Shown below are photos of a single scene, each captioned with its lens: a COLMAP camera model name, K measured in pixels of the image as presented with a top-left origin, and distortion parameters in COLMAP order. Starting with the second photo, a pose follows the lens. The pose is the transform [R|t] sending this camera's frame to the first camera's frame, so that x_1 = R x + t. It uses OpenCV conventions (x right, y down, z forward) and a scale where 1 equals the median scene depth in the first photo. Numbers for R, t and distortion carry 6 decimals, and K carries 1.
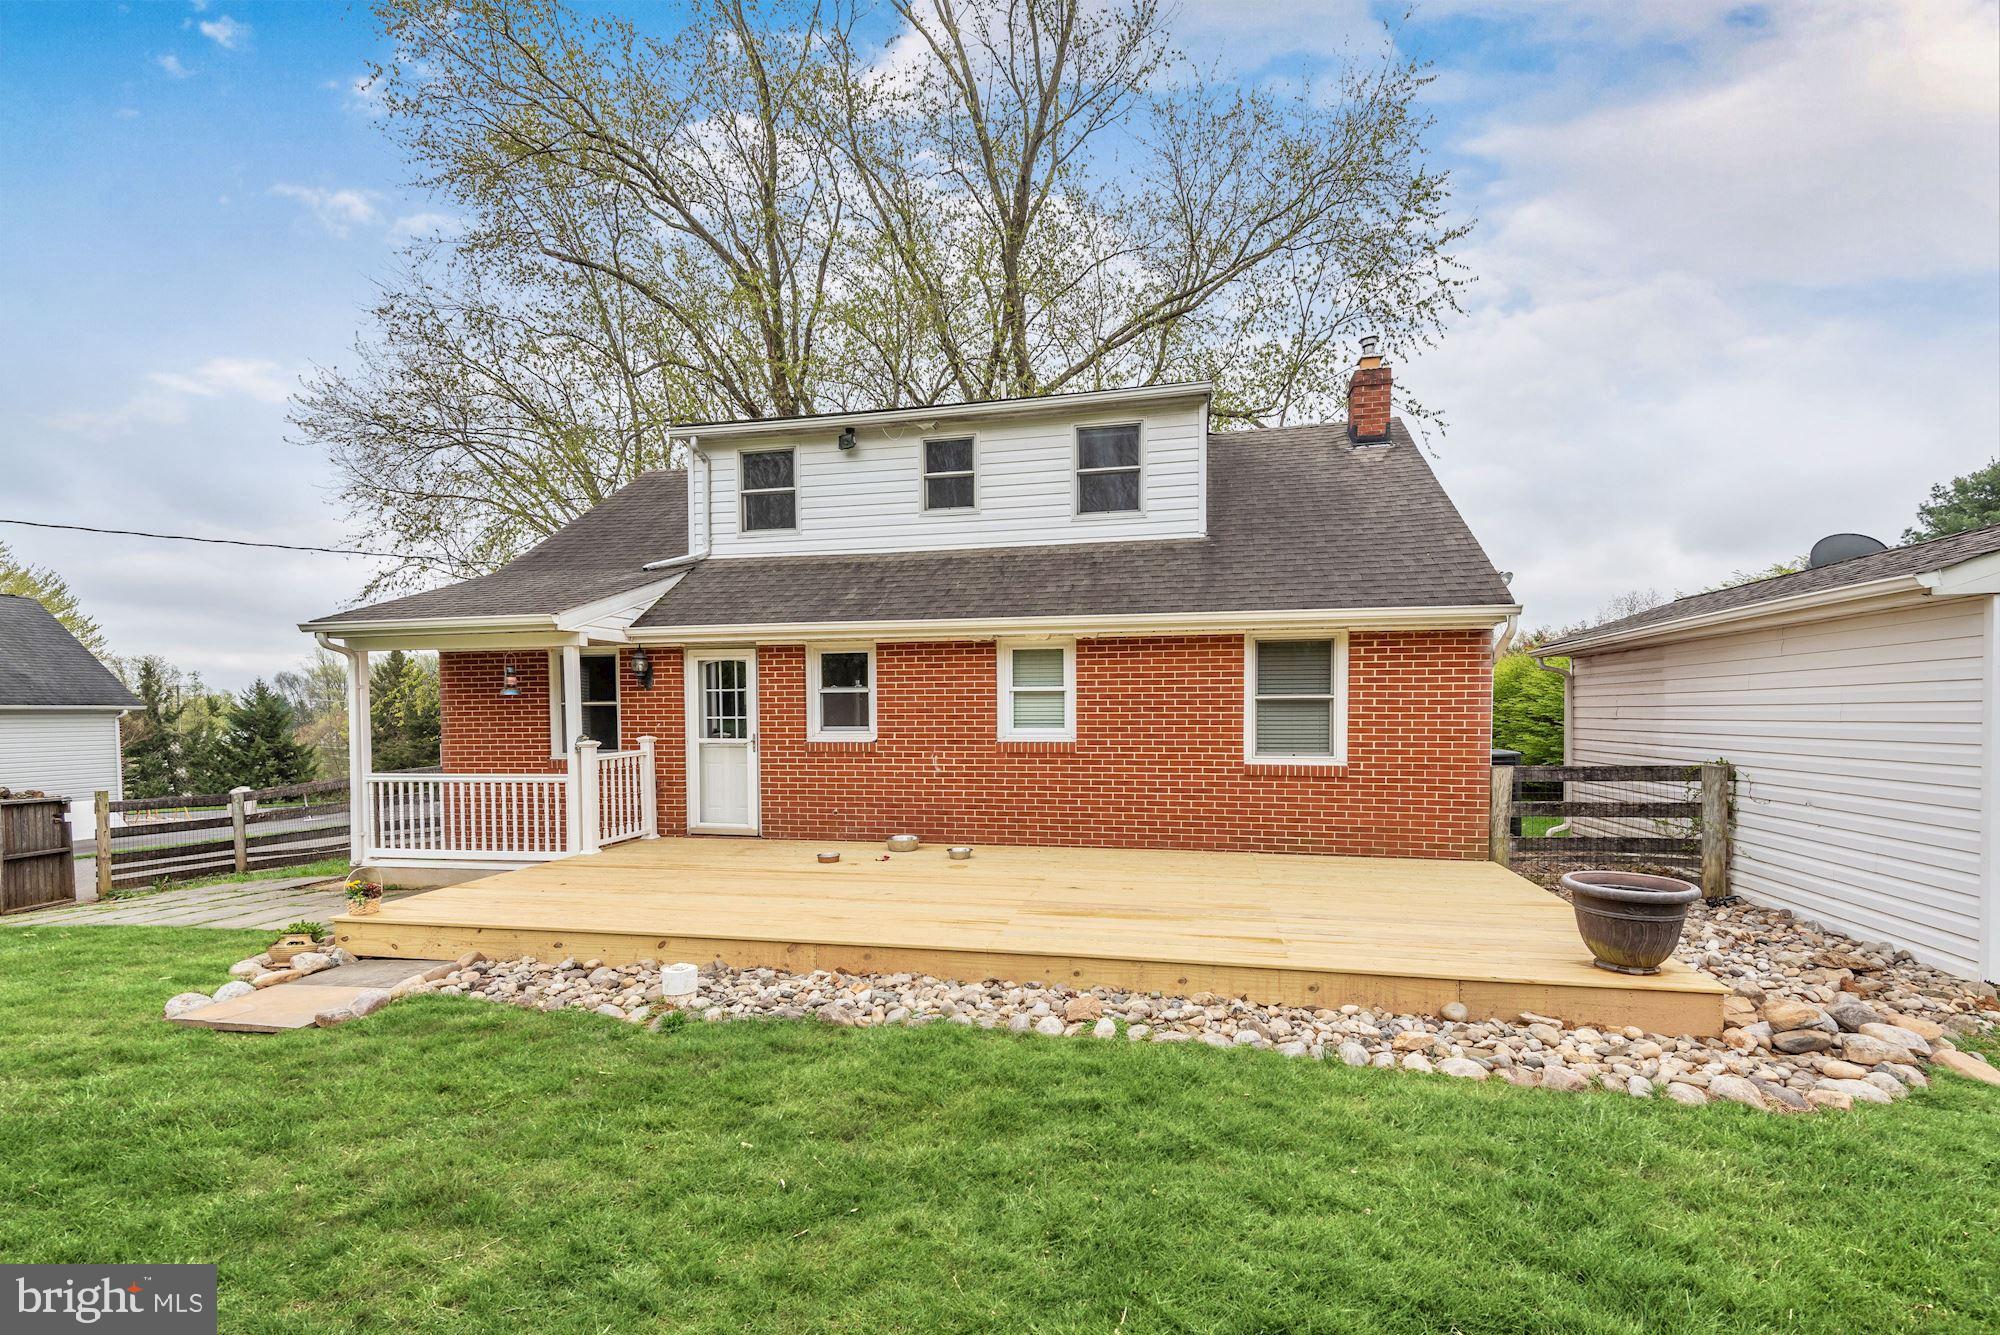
lens RADIAL K [[906.4, 0, 988.1], [0, 906.4, 670.4], [0, 0, 1]] dist [0.012856, -0.001578]
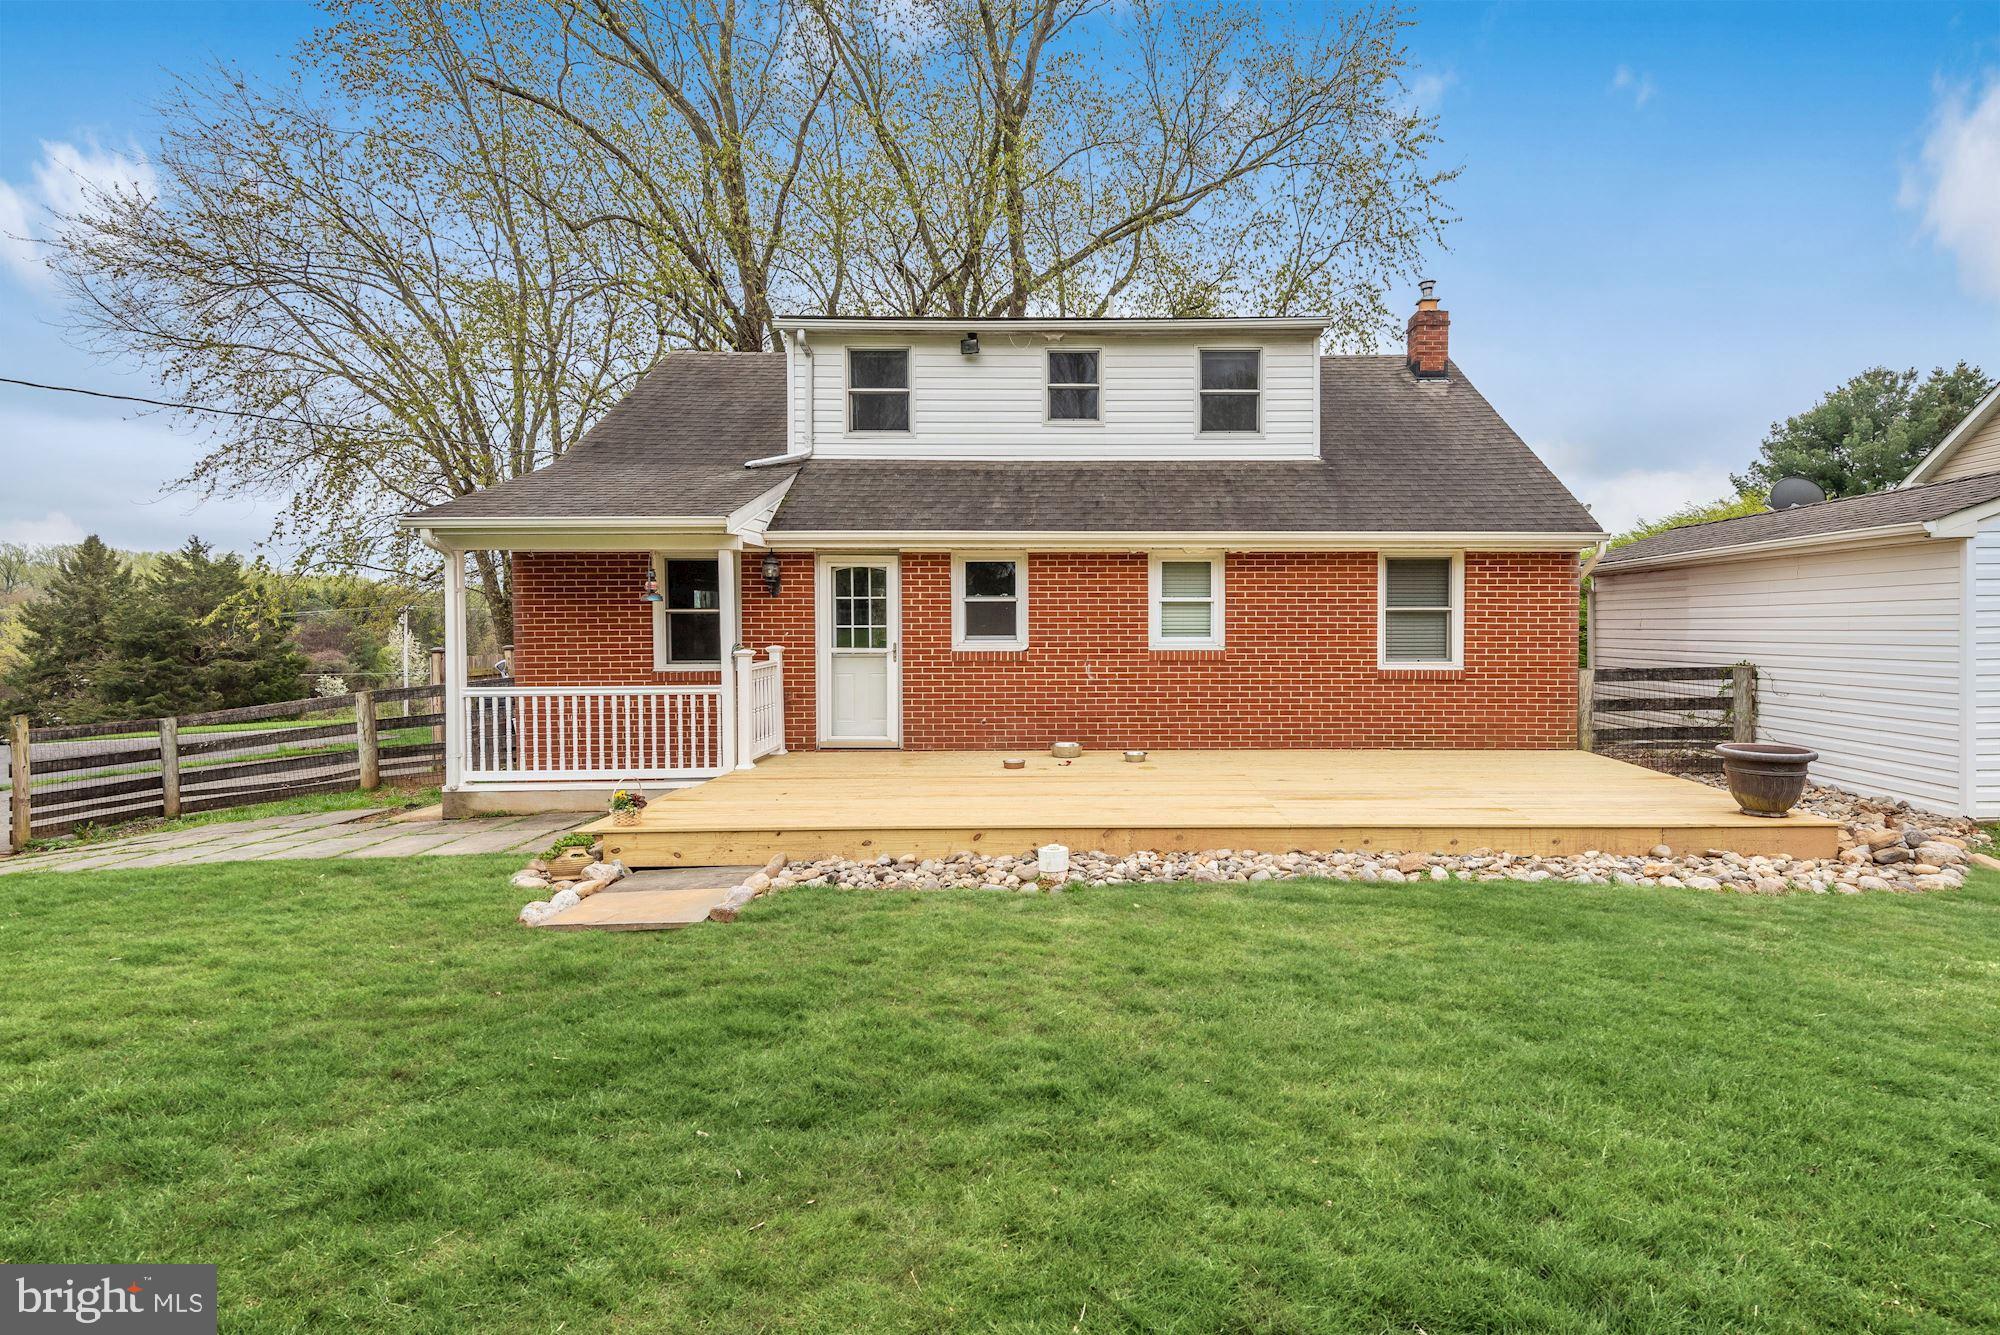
lens RADIAL K [[1089.0, 0, 1000.1], [0, 1089.0, 546.8], [0, 0, 1]] dist [0.008352, 0.002966]
pose [[0.972880, 0.019997, 0.230446, -0.425300], [-0.013381, 0.999453, -0.030238, 0.000364], [-0.230925, 0.026335, 0.972615, -0.169955]]
